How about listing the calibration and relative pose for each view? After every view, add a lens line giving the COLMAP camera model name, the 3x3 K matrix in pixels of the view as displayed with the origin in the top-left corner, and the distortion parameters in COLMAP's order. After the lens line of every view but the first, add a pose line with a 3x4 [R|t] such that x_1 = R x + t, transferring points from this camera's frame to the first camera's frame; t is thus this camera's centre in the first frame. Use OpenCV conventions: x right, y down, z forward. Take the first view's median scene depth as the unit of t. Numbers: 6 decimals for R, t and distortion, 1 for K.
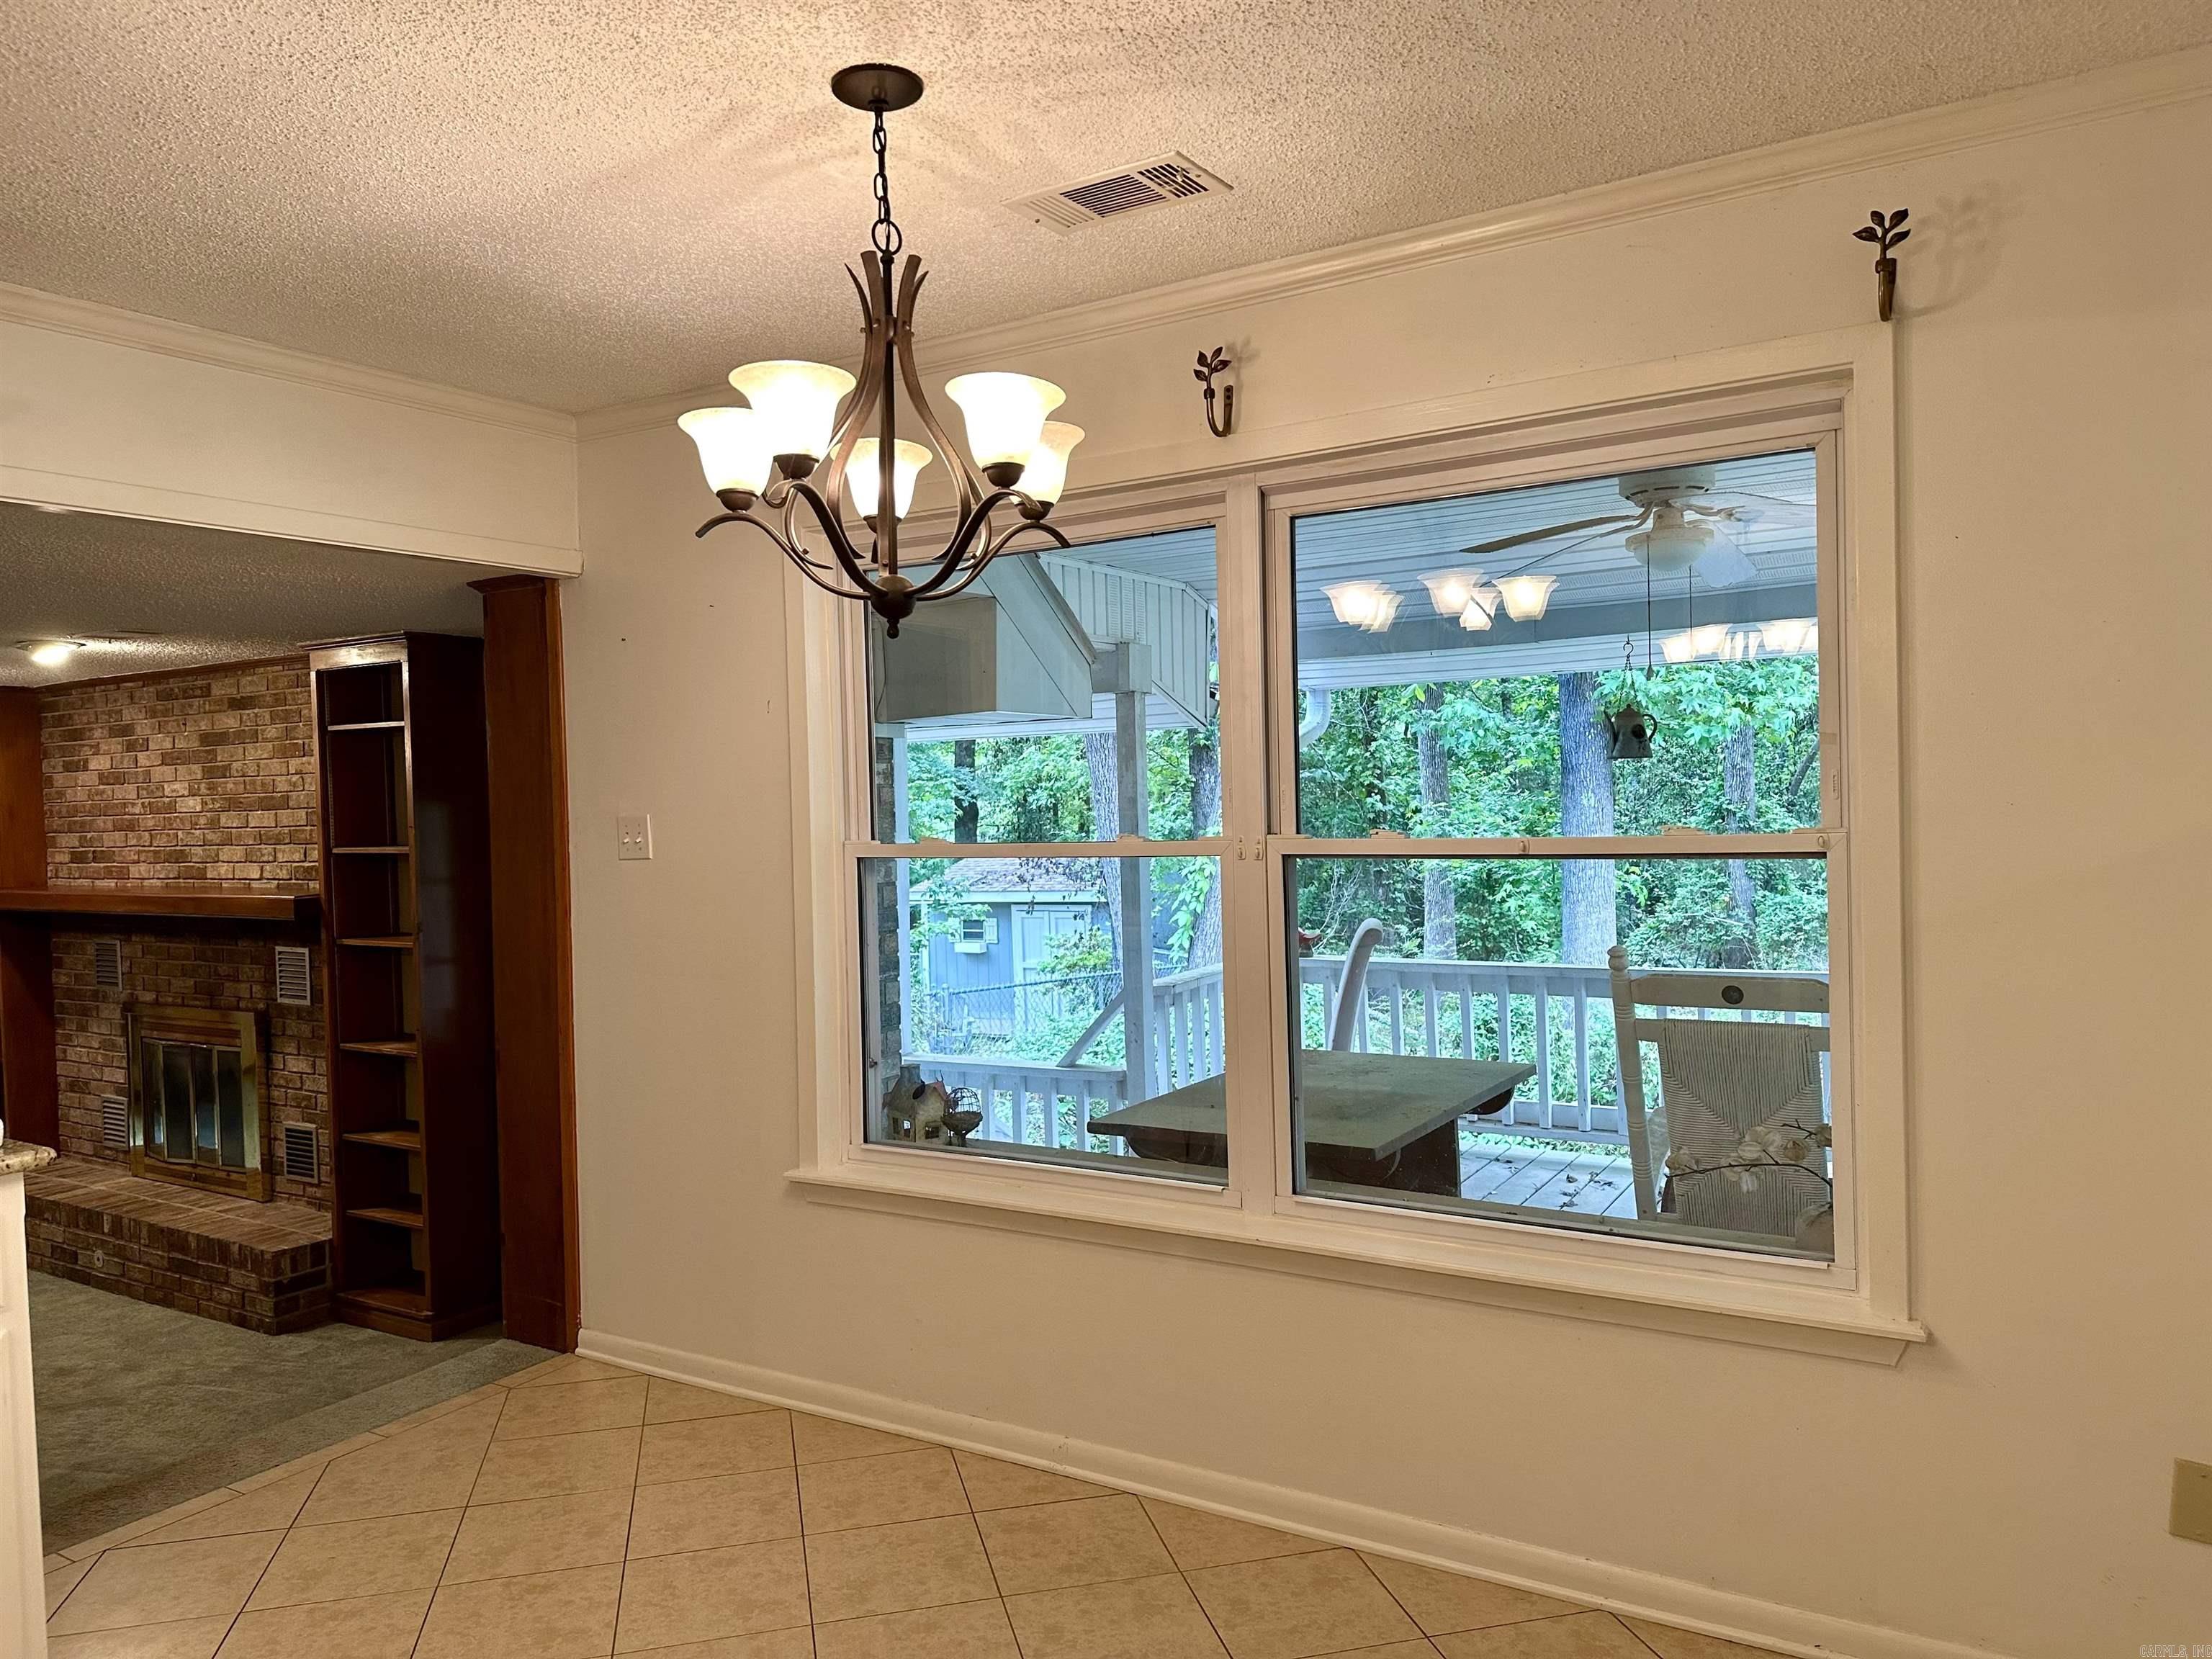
lens RADIAL K [[1554.4, 0, 1086.1], [0, 1554.4, 827.1], [0, 0, 1]] dist [0.085818, -0.103767]
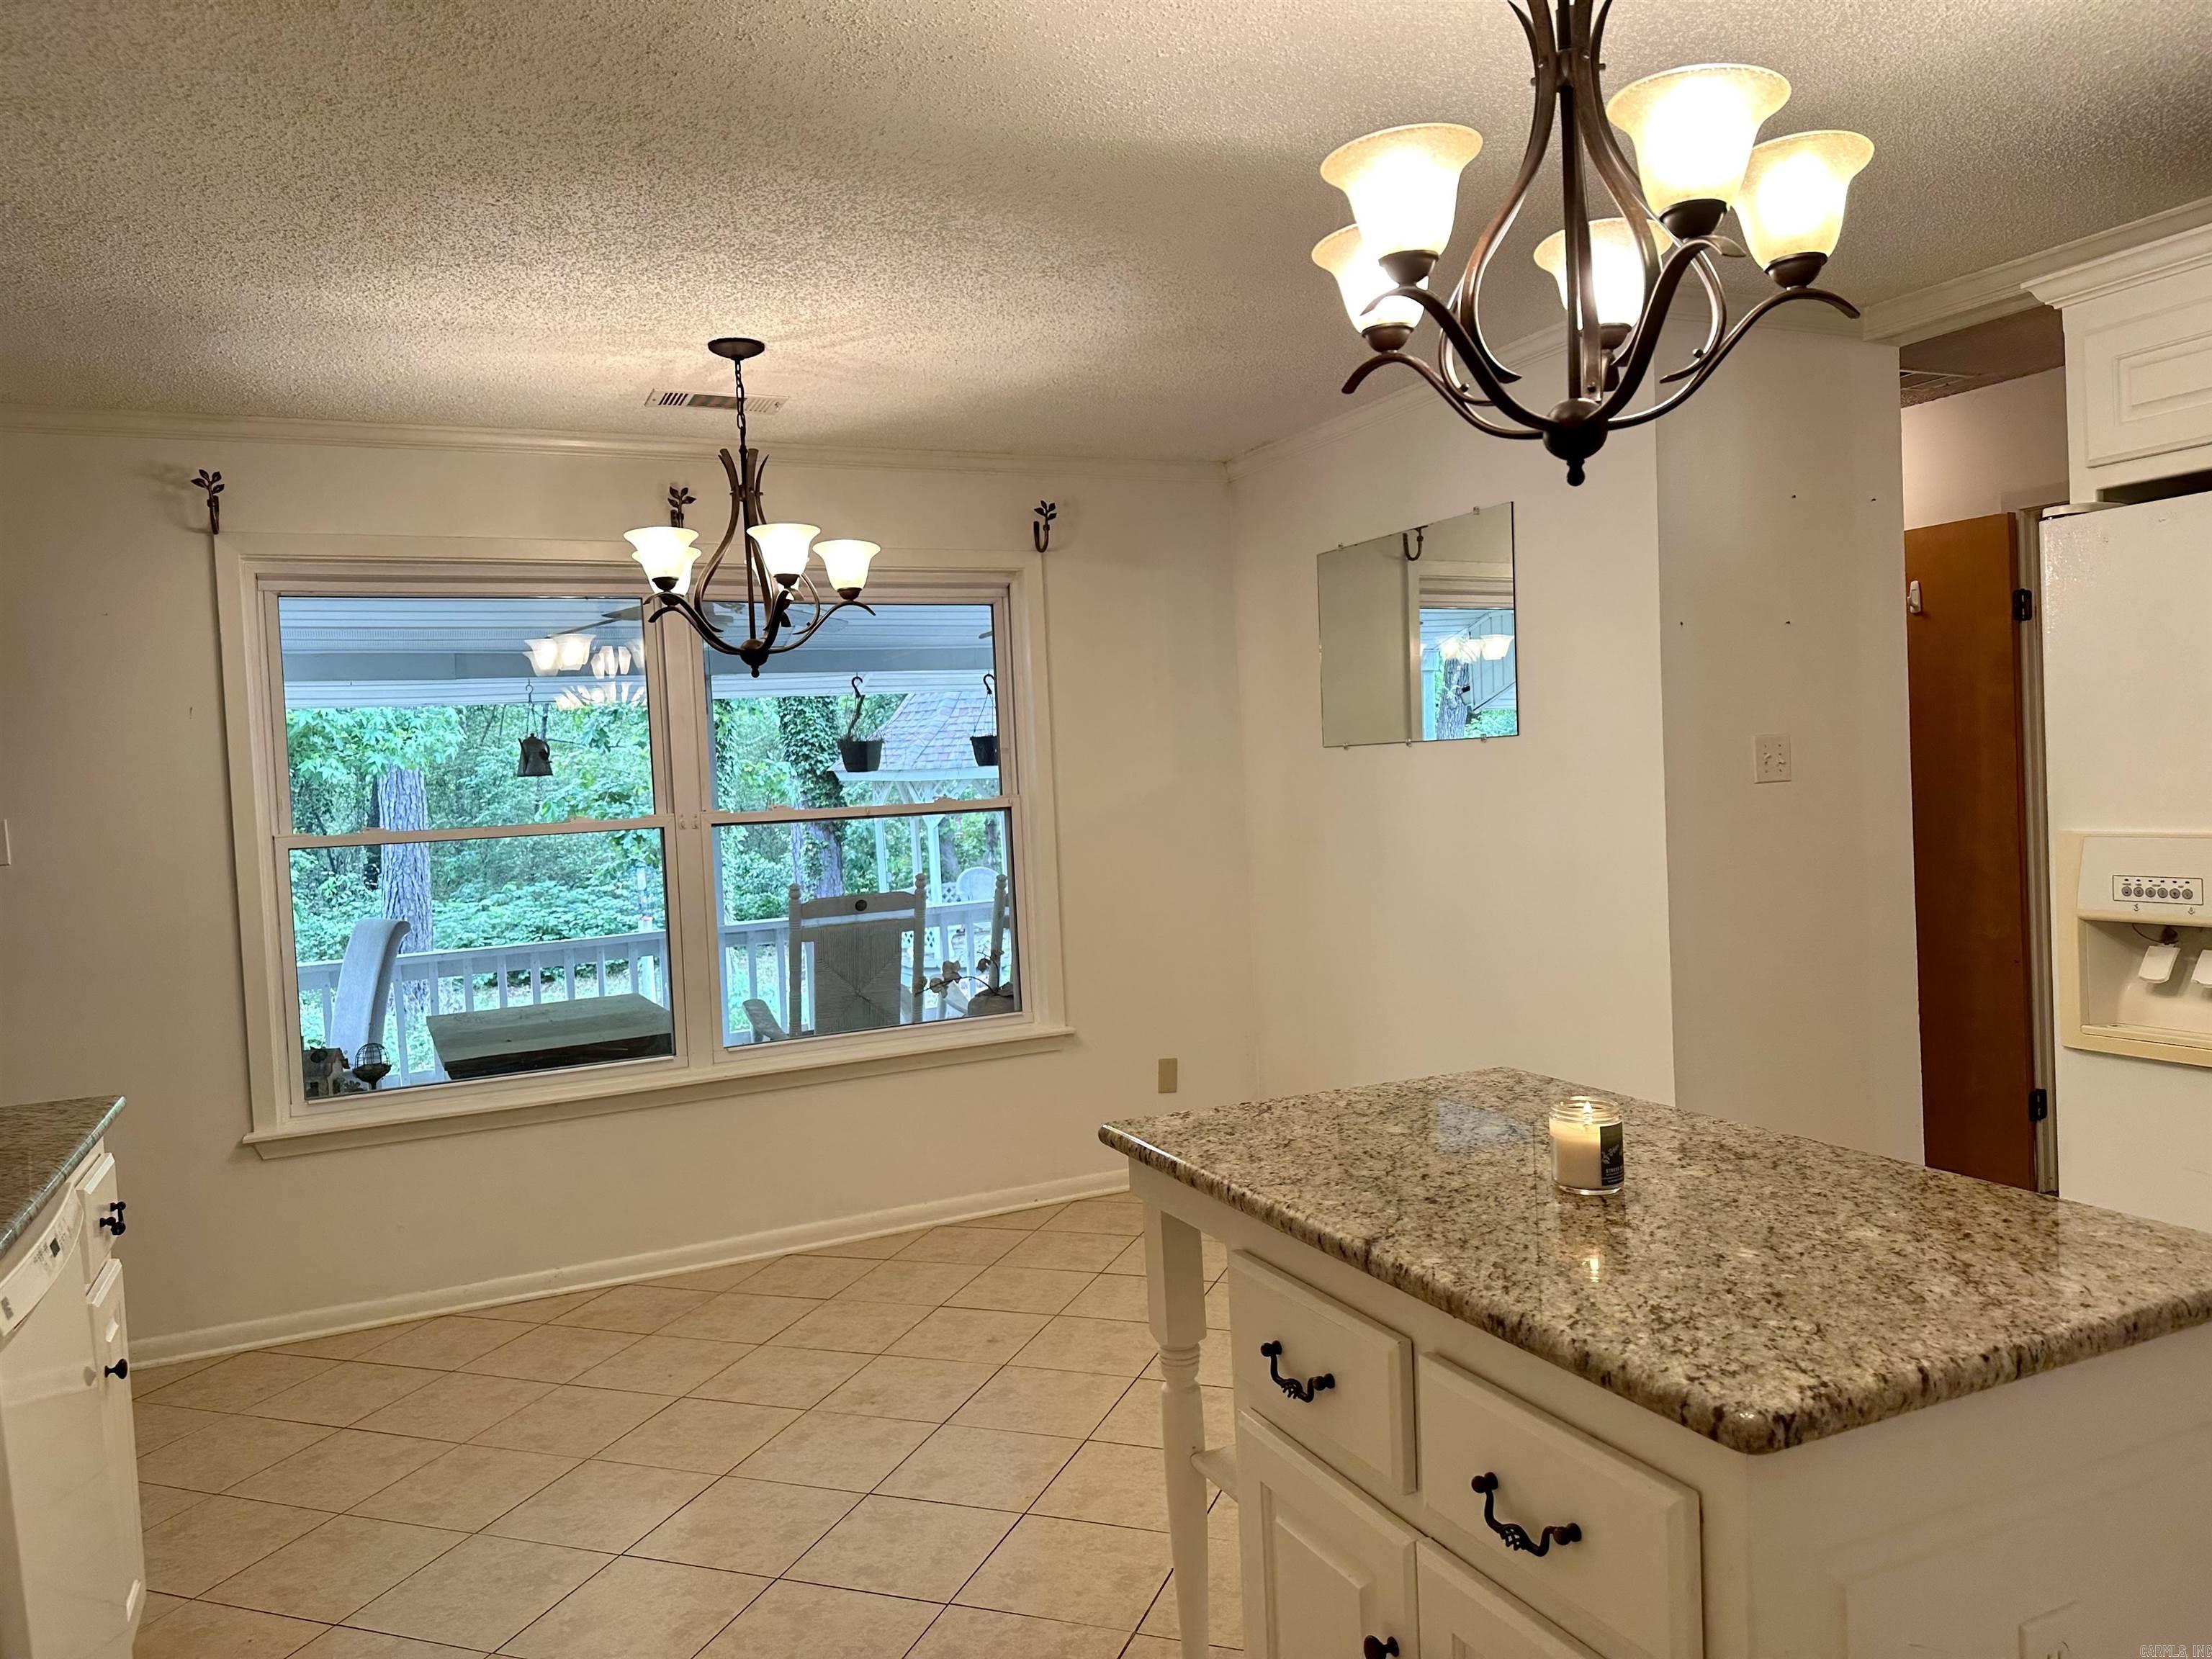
lens RADIAL K [[1554.4, 0, 1099.7], [0, 1554.4, 819.9], [0, 0, 1]] dist [0.085818, -0.103767]
pose [[0.545309, -0.023848, 0.837896, -0.865629], [0.050708, 0.998703, -0.004576, 0.036373], [-0.836700, 0.044983, 0.545811, -0.132331]]
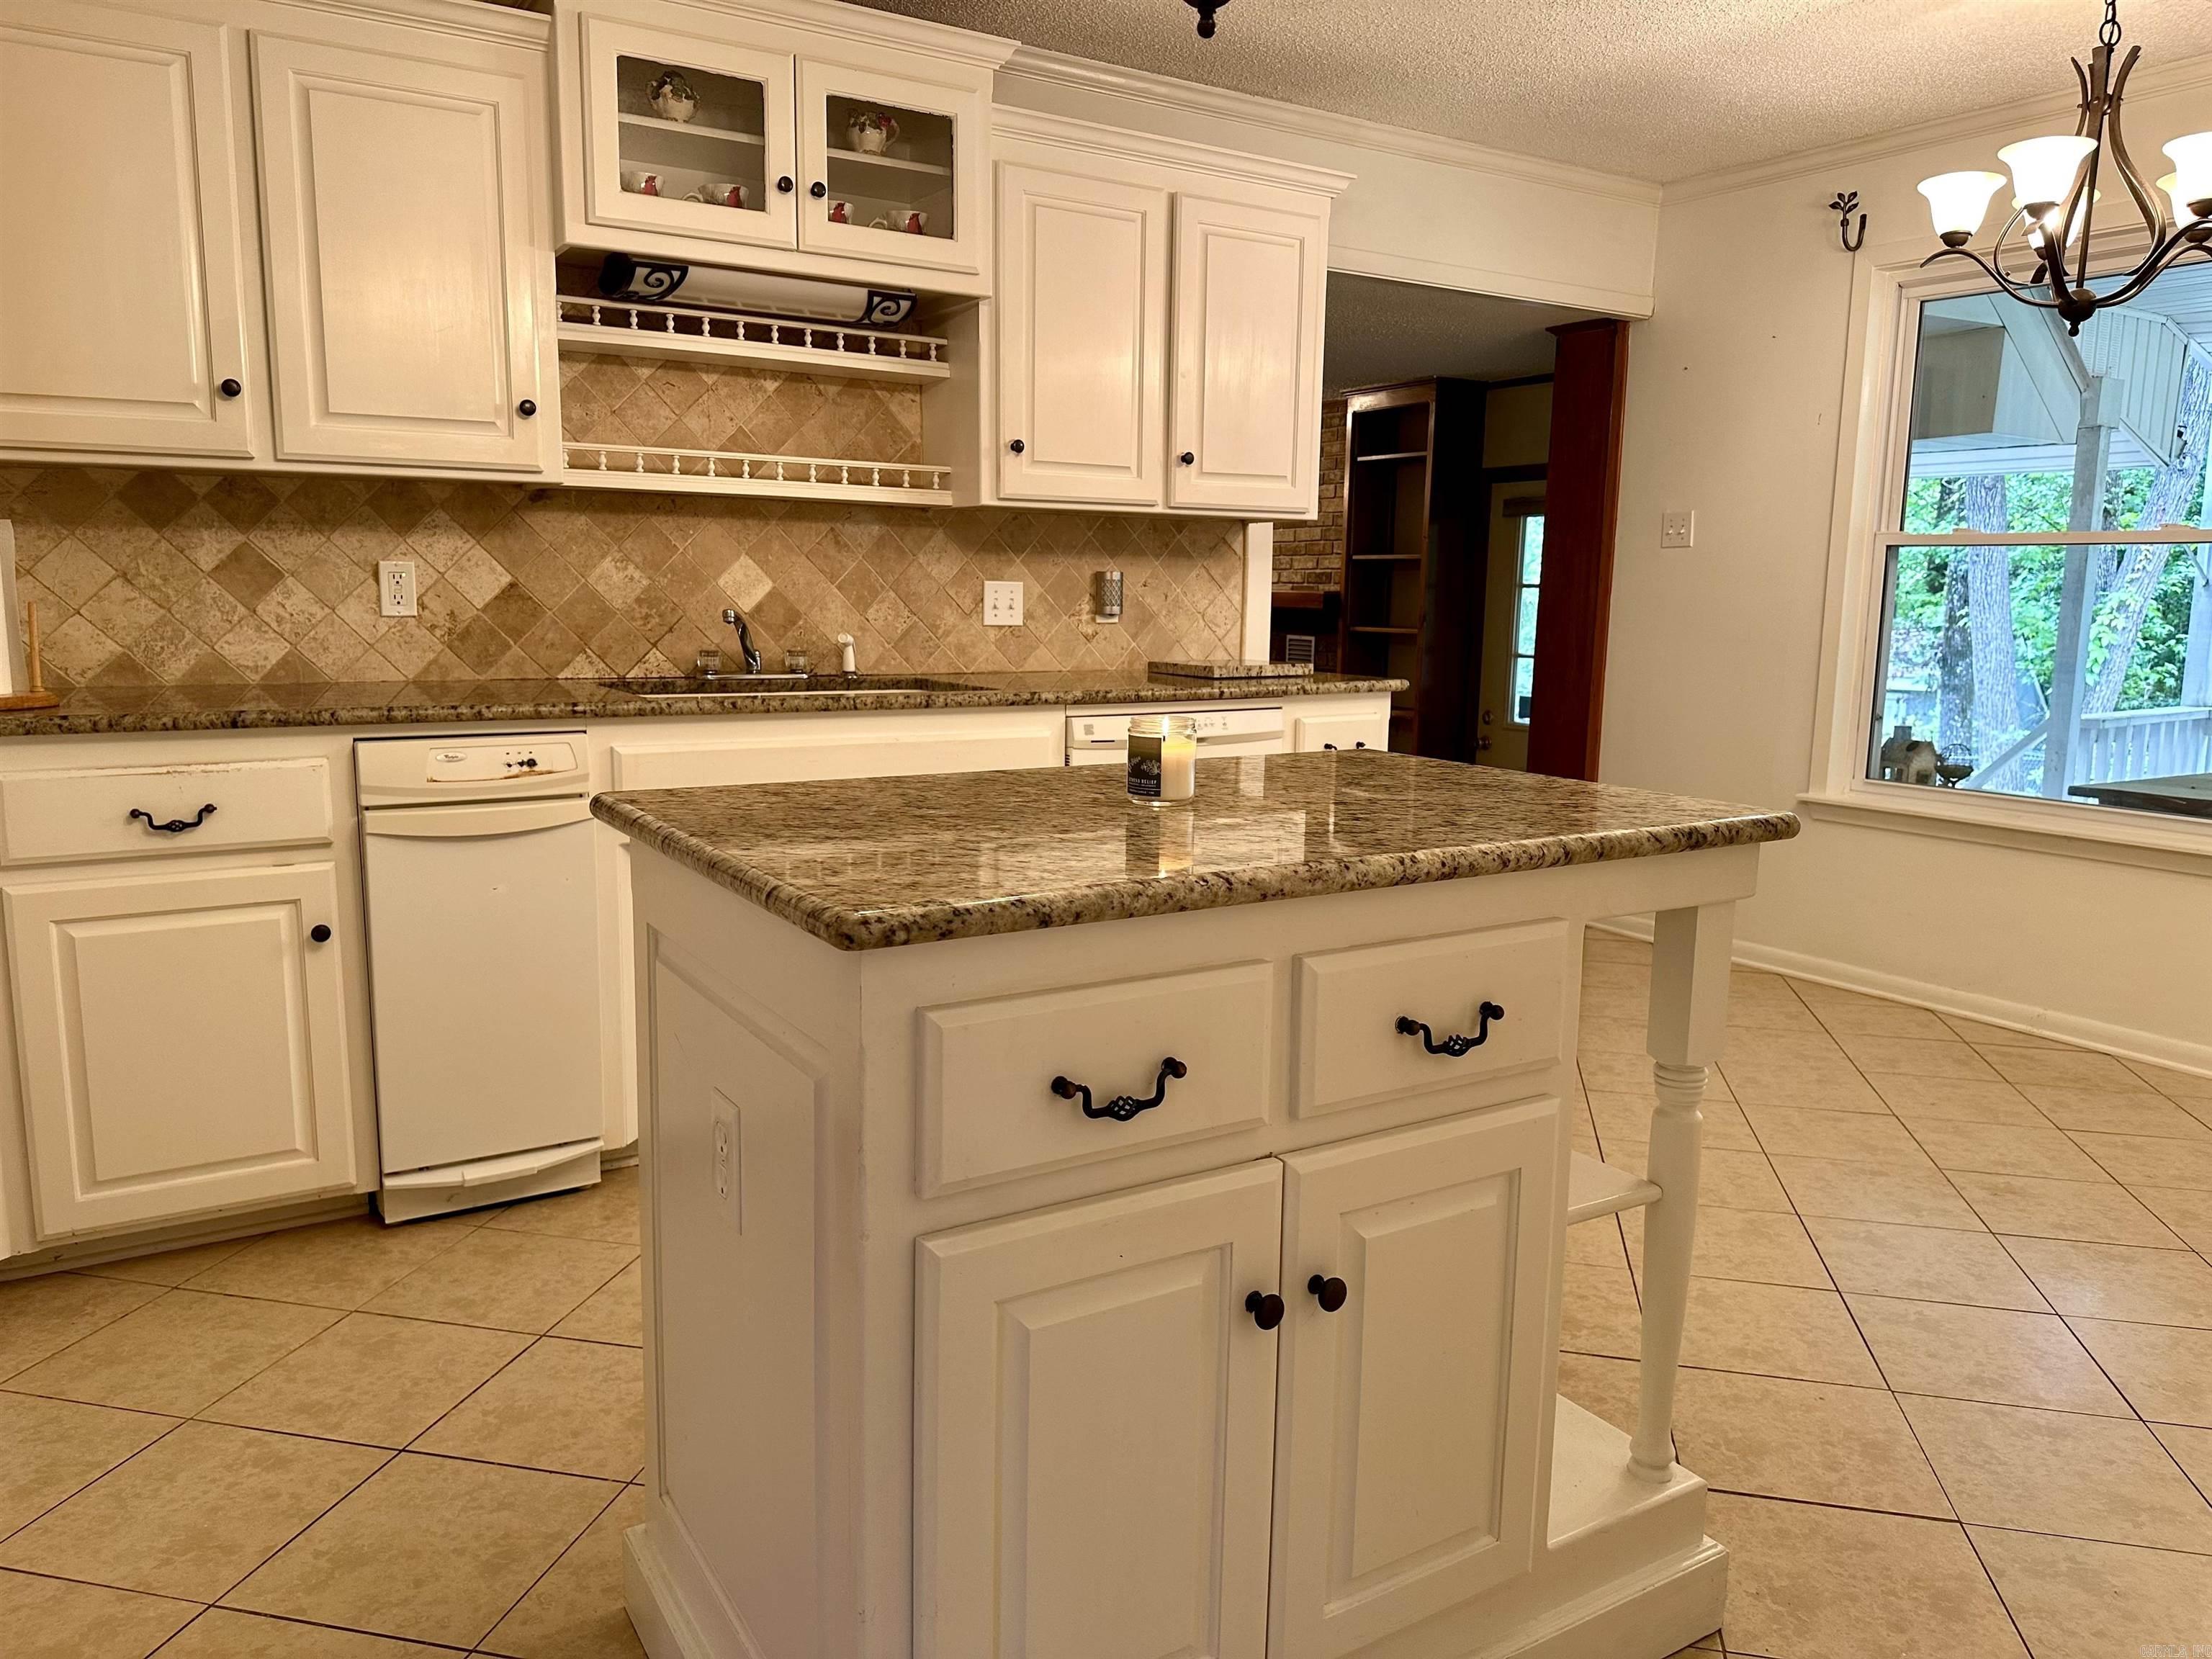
lens RADIAL K [[1554.4, 0, 1111.7], [0, 1554.4, 825.5], [0, 0, 1]] dist [0.085818, -0.103767]
pose [[0.902459, 0.106832, -0.417319, -0.172428], [-0.049588, 0.988084, 0.145709, 0.094917], [0.427912, -0.110802, 0.897003, -0.432815]]
